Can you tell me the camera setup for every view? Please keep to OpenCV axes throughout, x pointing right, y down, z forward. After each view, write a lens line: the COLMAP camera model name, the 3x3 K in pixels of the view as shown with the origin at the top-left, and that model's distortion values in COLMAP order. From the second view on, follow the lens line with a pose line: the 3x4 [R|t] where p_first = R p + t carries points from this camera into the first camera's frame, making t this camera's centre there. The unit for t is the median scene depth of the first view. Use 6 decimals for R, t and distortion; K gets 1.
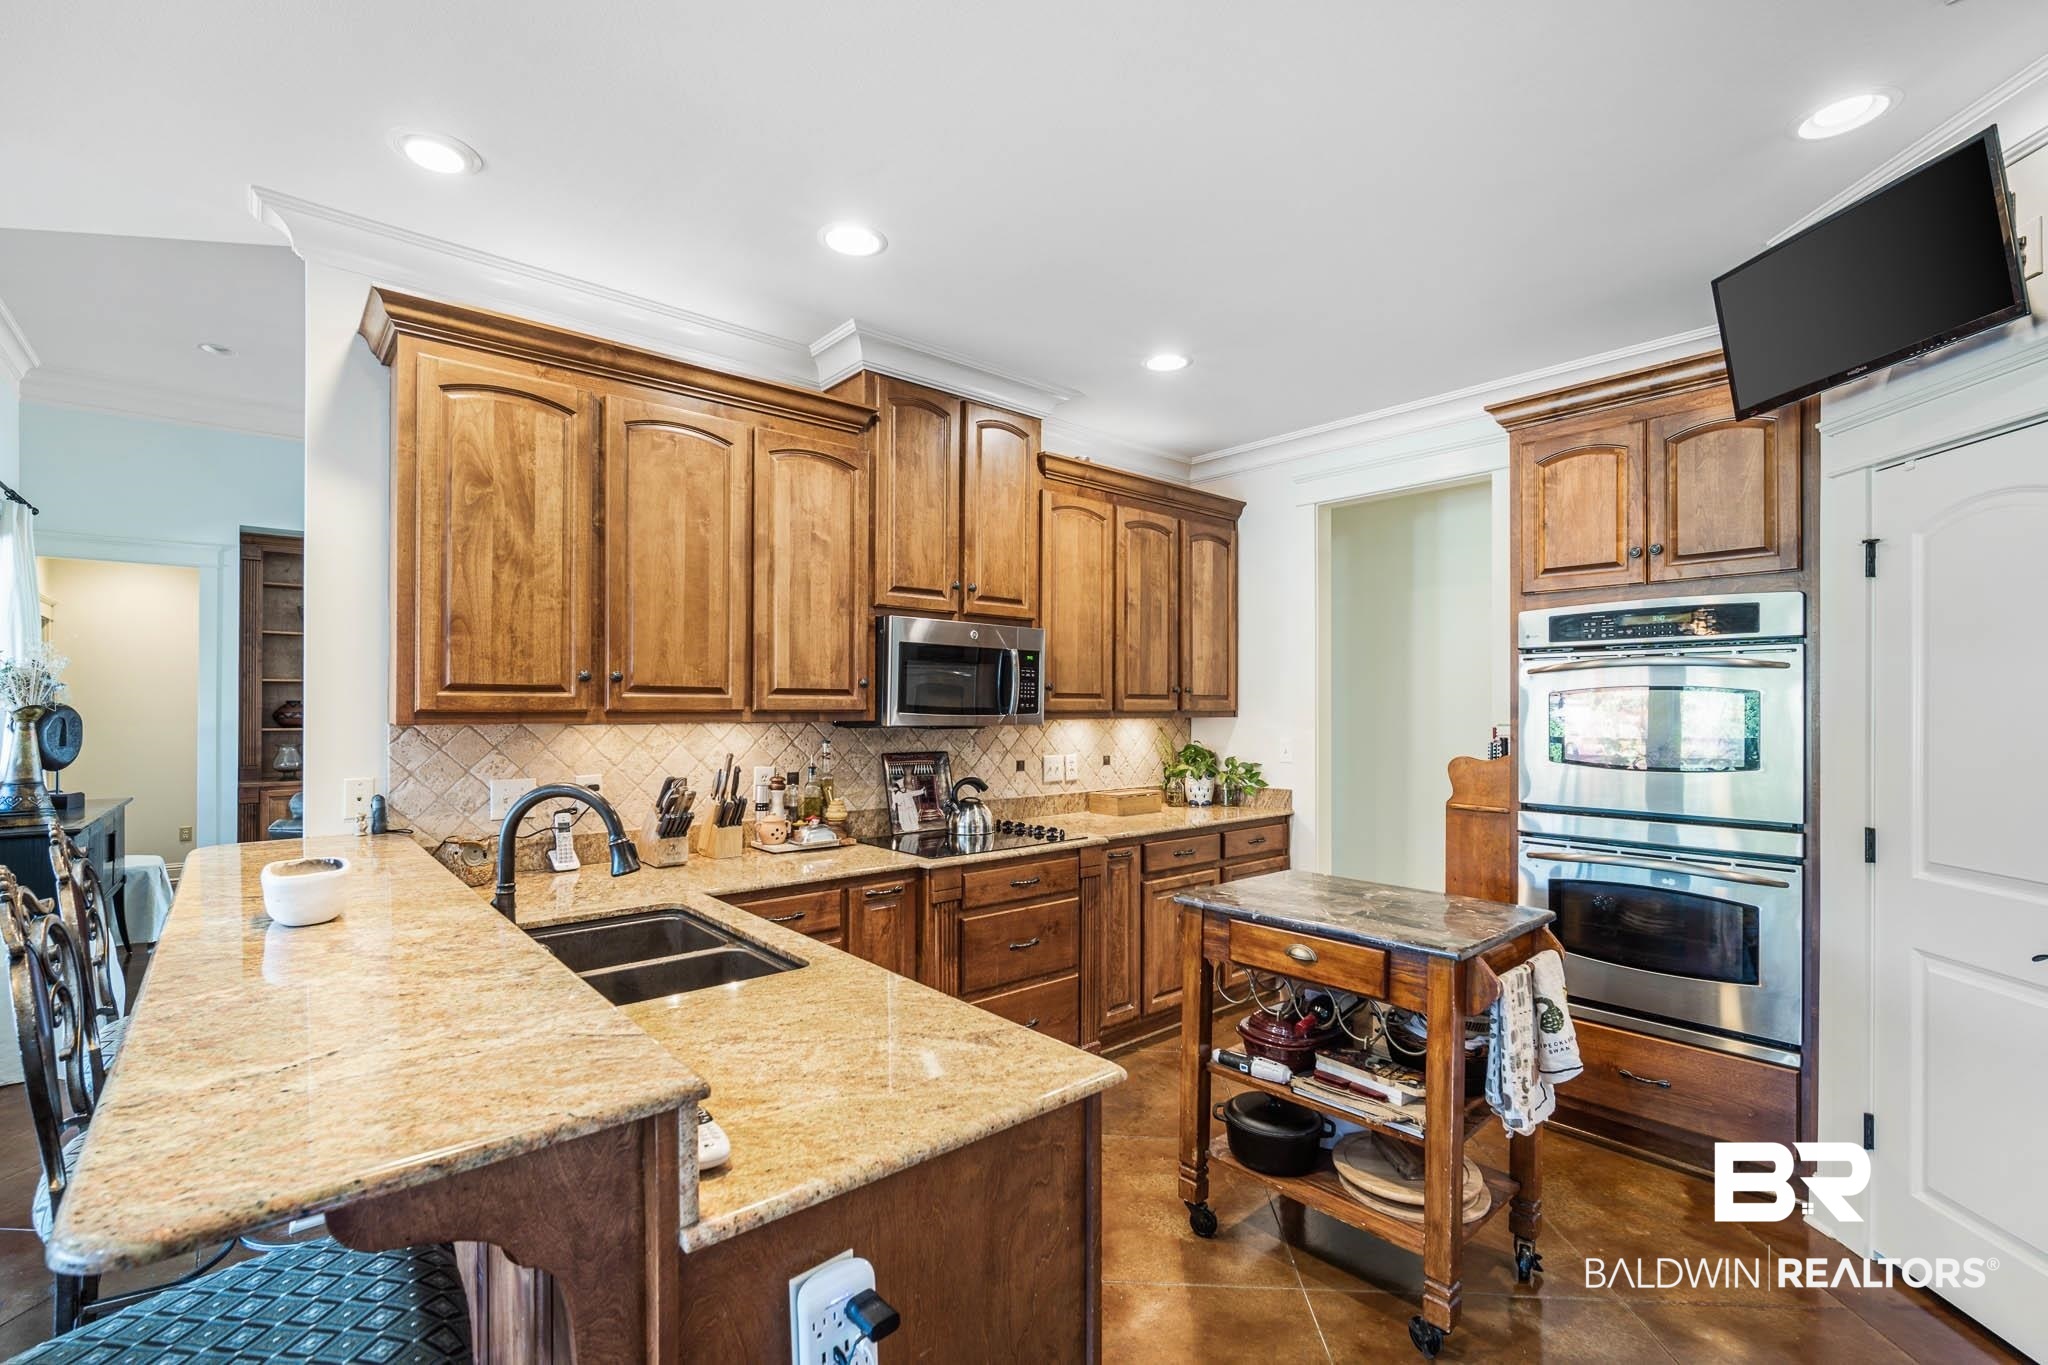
lens RADIAL K [[906.3, 0, 1022.6], [0, 906.3, 700.8], [0, 0, 1]] dist [-0.003046, -0.000431]
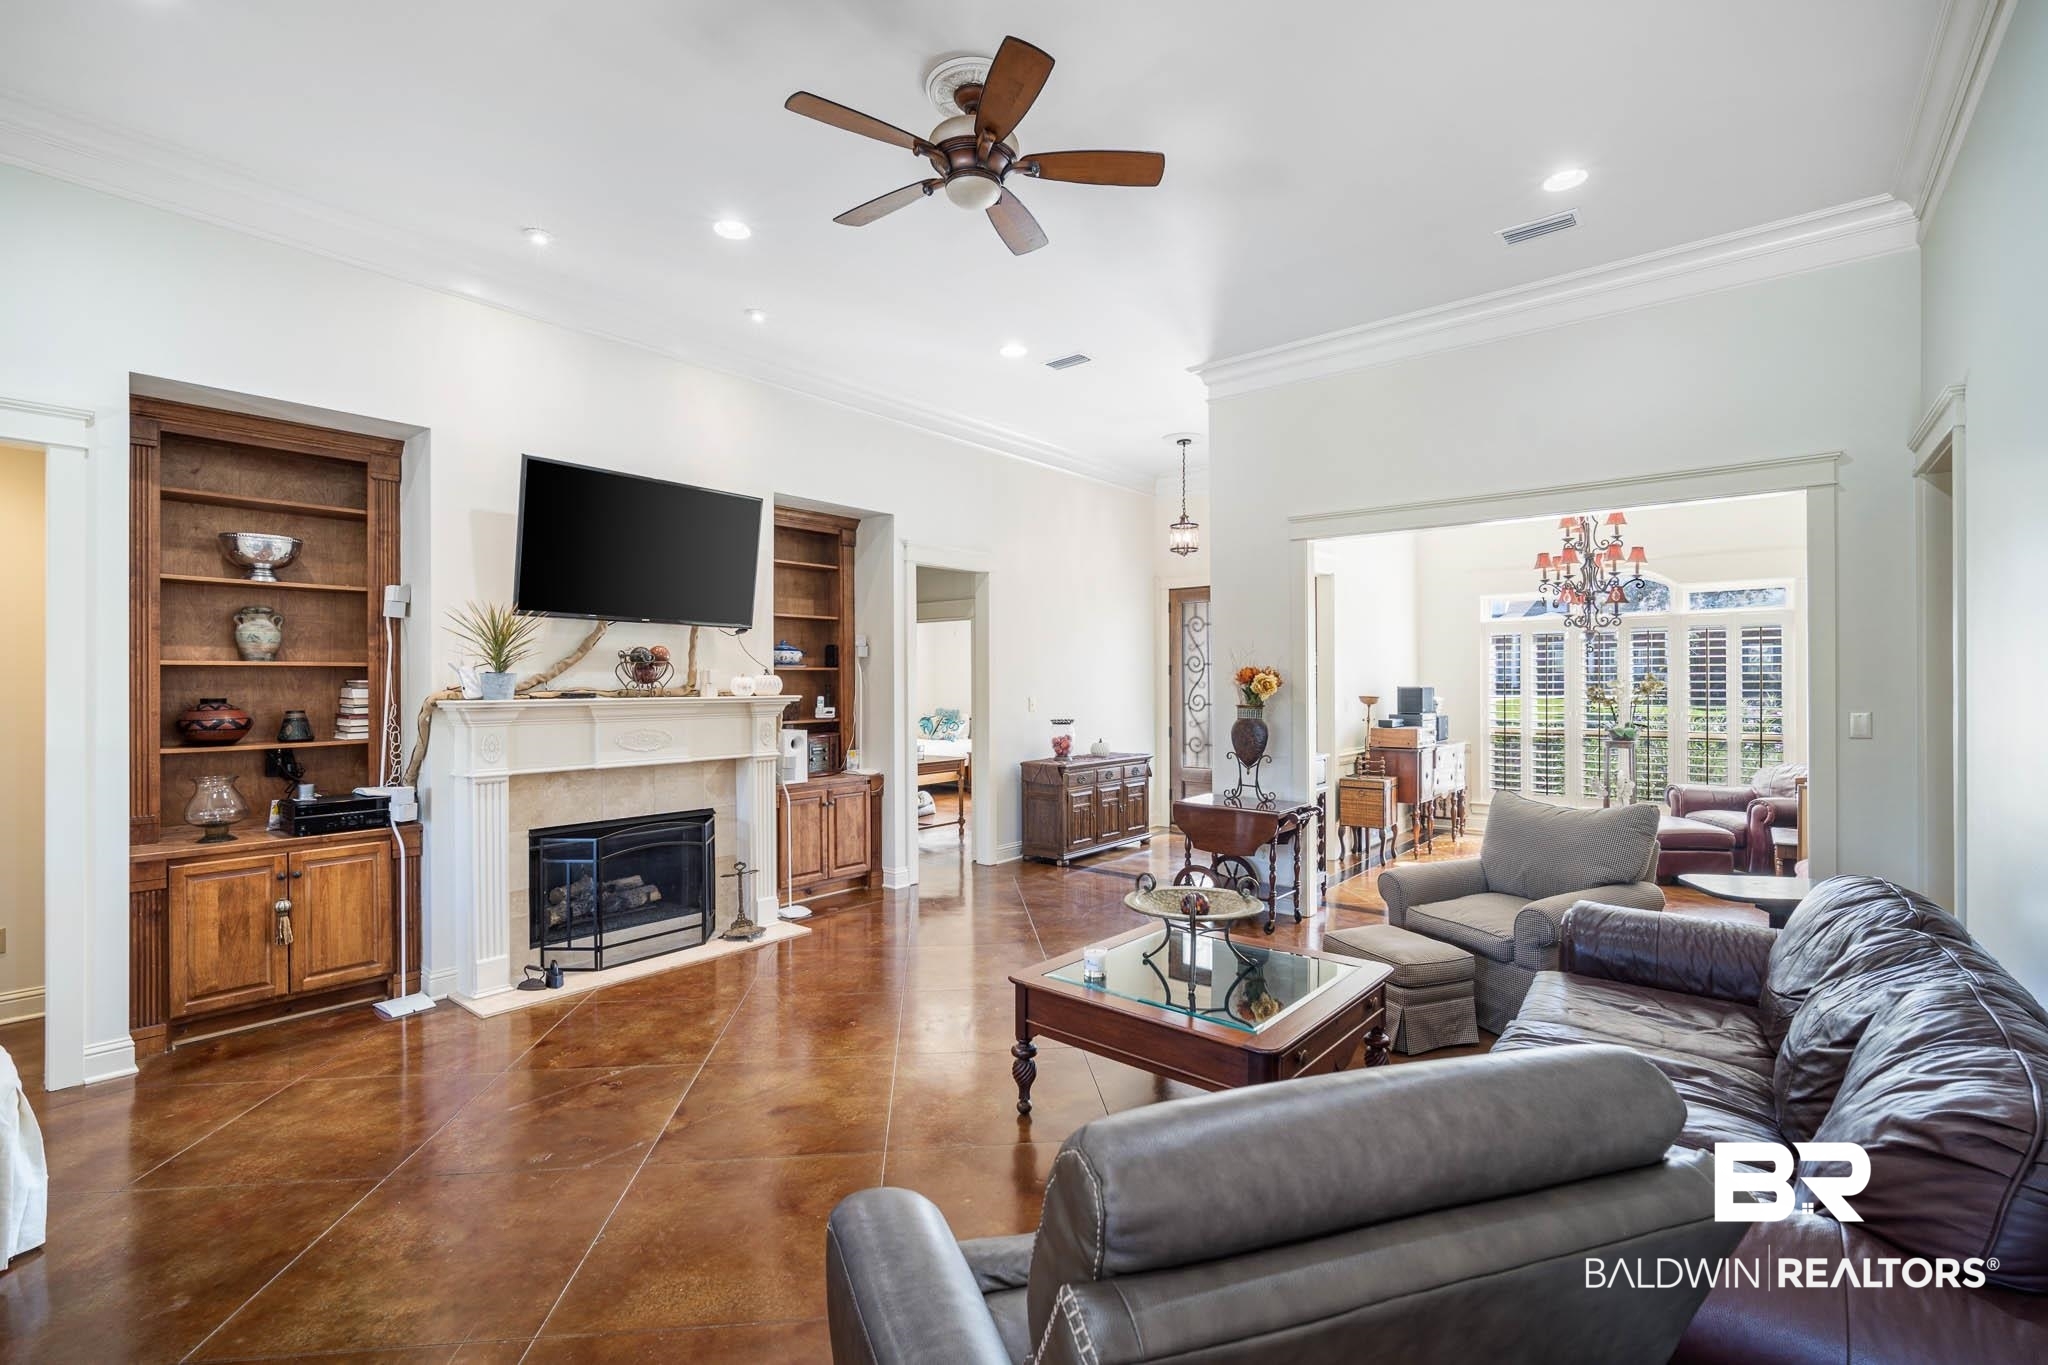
lens RADIAL K [[904.0, 0, 1027.2], [0, 904.0, 689.1], [0, 0, 1]] dist [-0.002585, -0.000282]
pose [[0.985021, -0.006587, 0.172308, -0.975216], [0.004577, 0.999917, 0.012061, -0.024874], [-0.172373, -0.011092, 0.984969, 0.862135]]
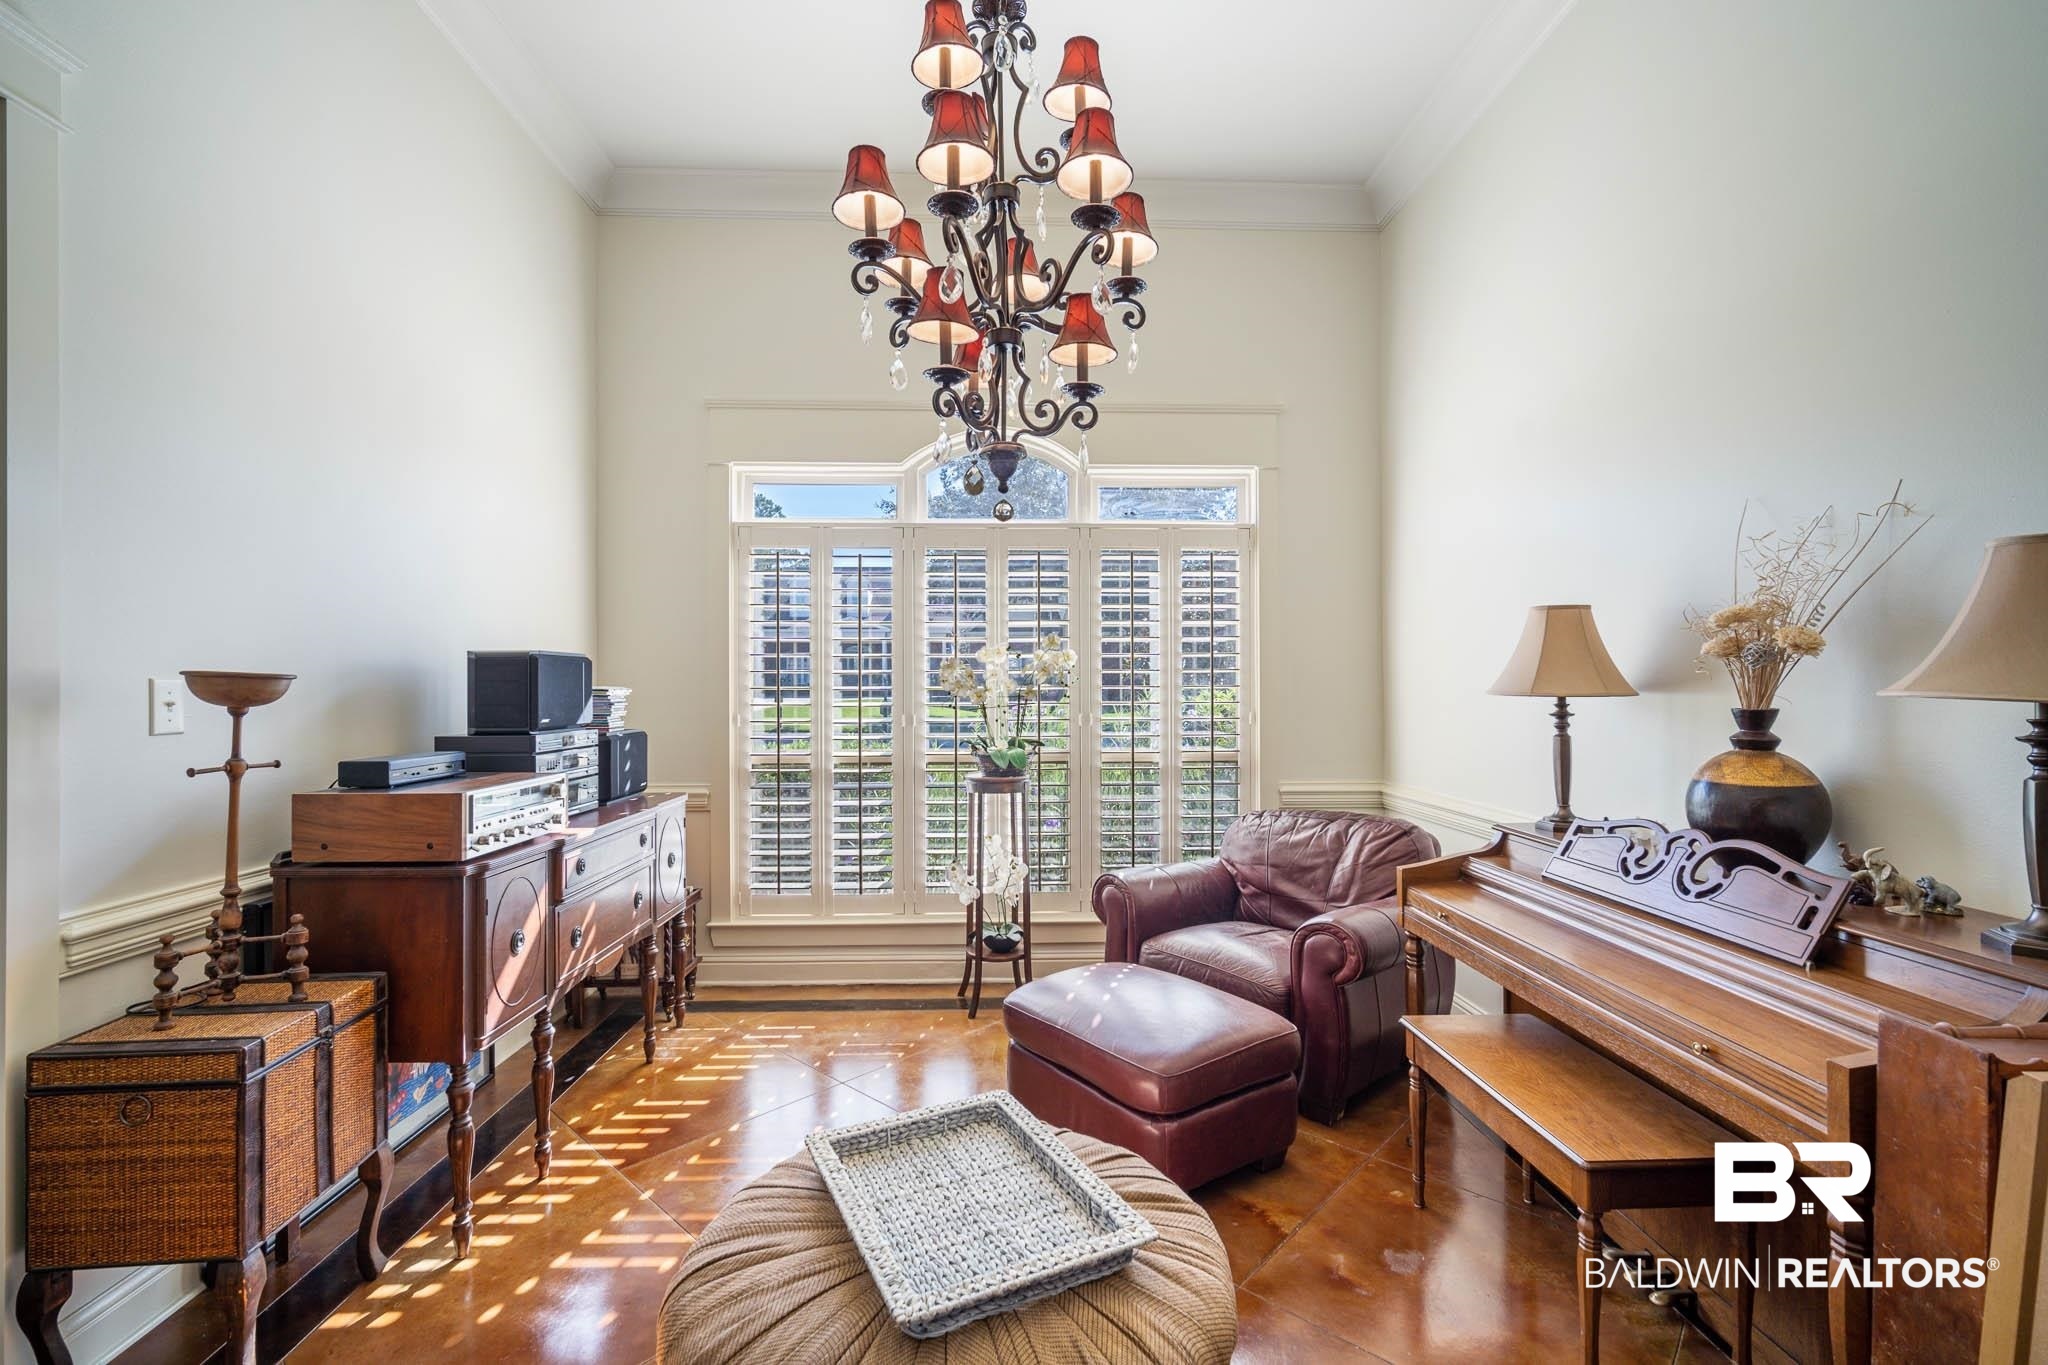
lens RADIAL K [[896.8, 0, 1026.5], [0, 896.8, 678.2], [0, 0, 1]] dist [-0.002397, 0.000724]
pose [[0.624340, 0.004623, 0.781139, 0.275315], [-0.000549, 0.999985, -0.005479, 0.037627], [-0.781153, 0.002992, 0.624333, 2.401625]]
